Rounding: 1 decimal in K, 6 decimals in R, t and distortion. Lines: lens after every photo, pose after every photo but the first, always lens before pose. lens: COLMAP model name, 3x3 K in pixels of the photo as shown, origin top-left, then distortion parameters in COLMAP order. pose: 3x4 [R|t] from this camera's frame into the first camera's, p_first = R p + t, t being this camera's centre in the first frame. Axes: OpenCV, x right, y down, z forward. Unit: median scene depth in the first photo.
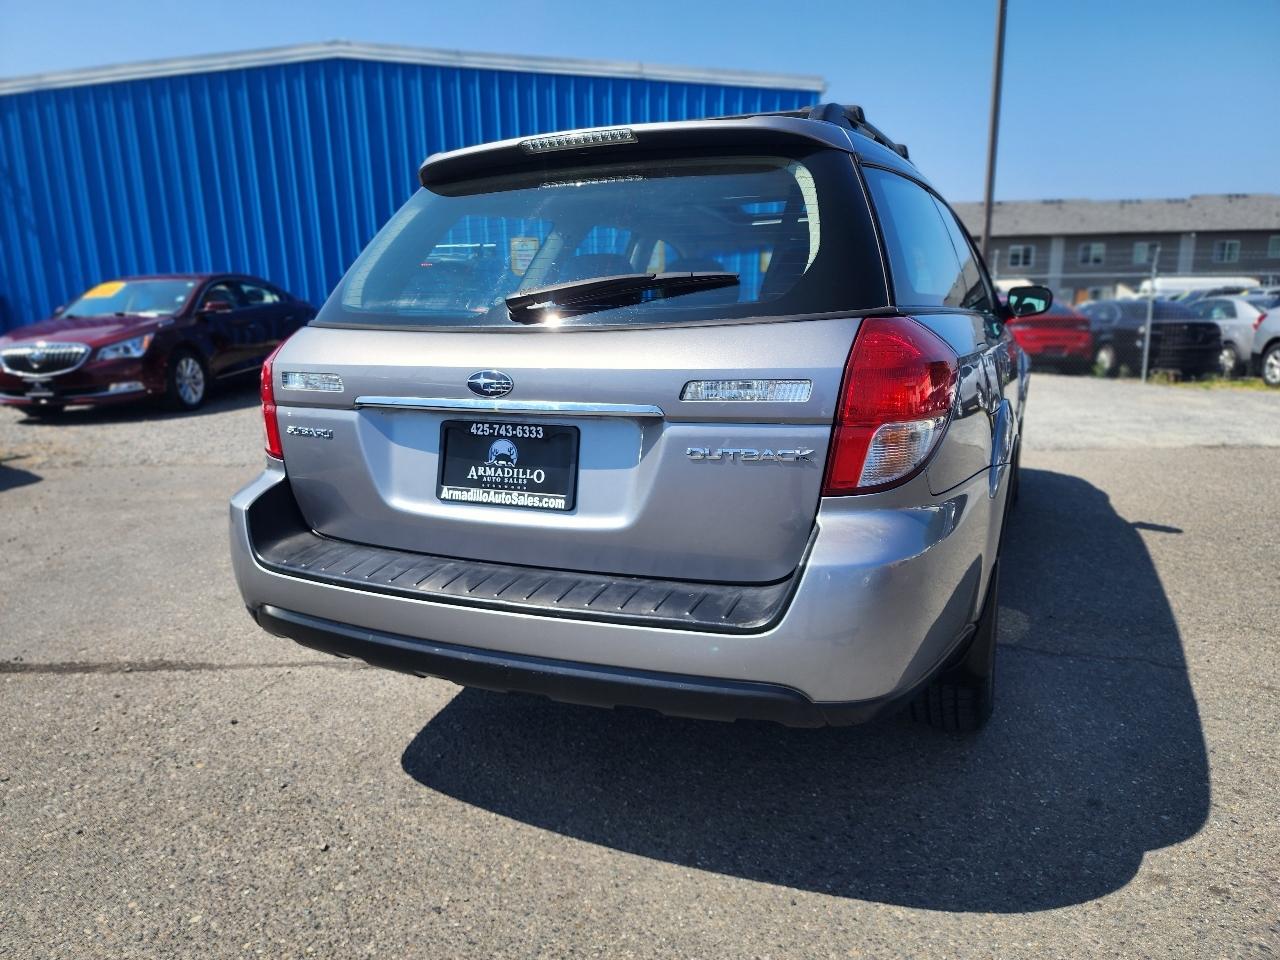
lens RADIAL K [[869.2, 0, 631.2], [0, 869.2, 493.1], [0, 0, 1]] dist [0.065684, -0.066671]
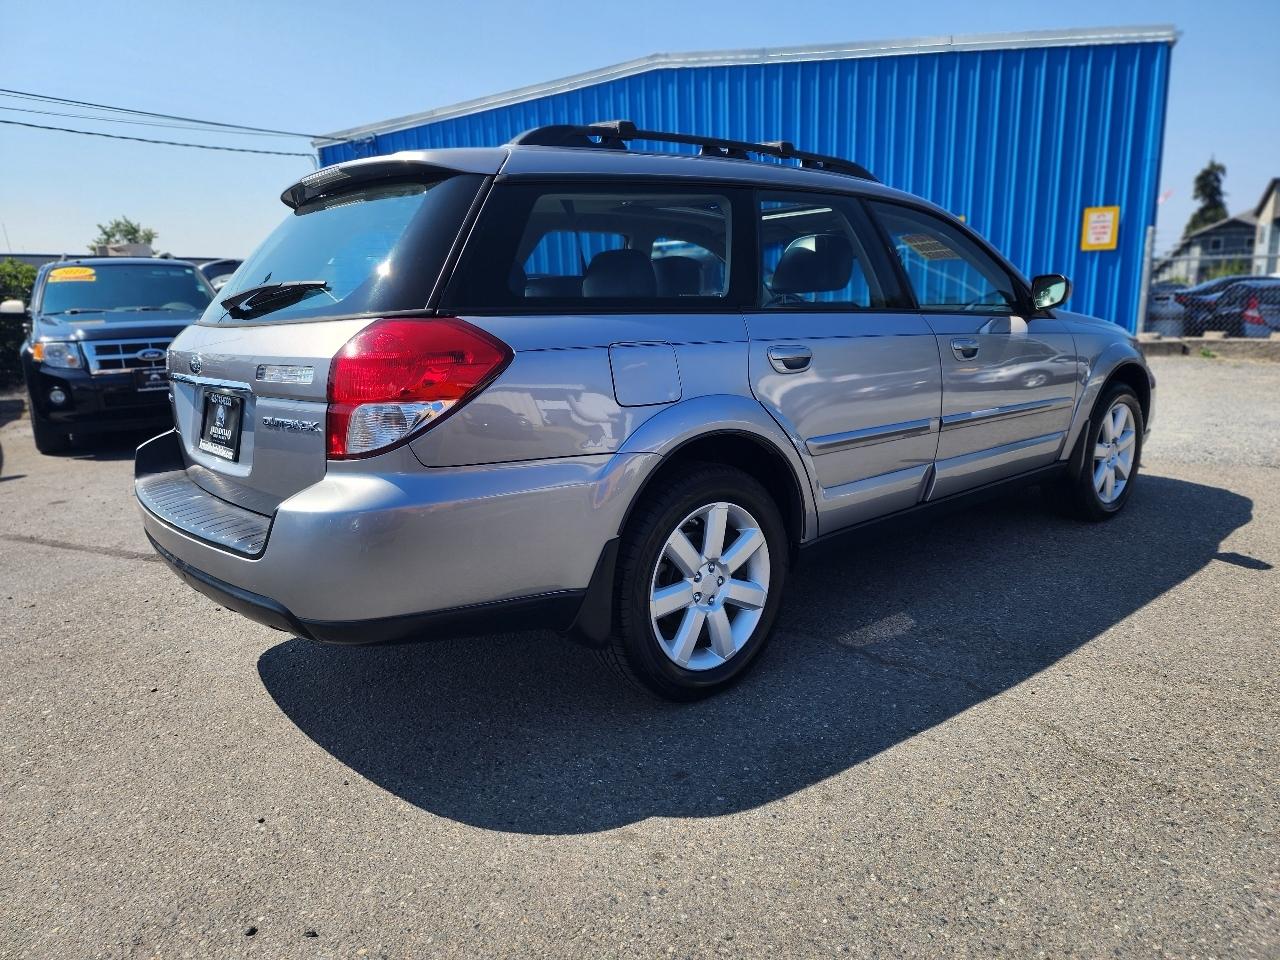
lens RADIAL K [[869.2, 0, 649.1], [0, 869.2, 492.2], [0, 0, 1]] dist [0.065684, -0.066671]
pose [[0.911063, 0.079842, -0.404462, 0.643456], [-0.074868, 0.996797, 0.028127, -0.010523], [0.405412, 0.004656, 0.914122, 0.014435]]
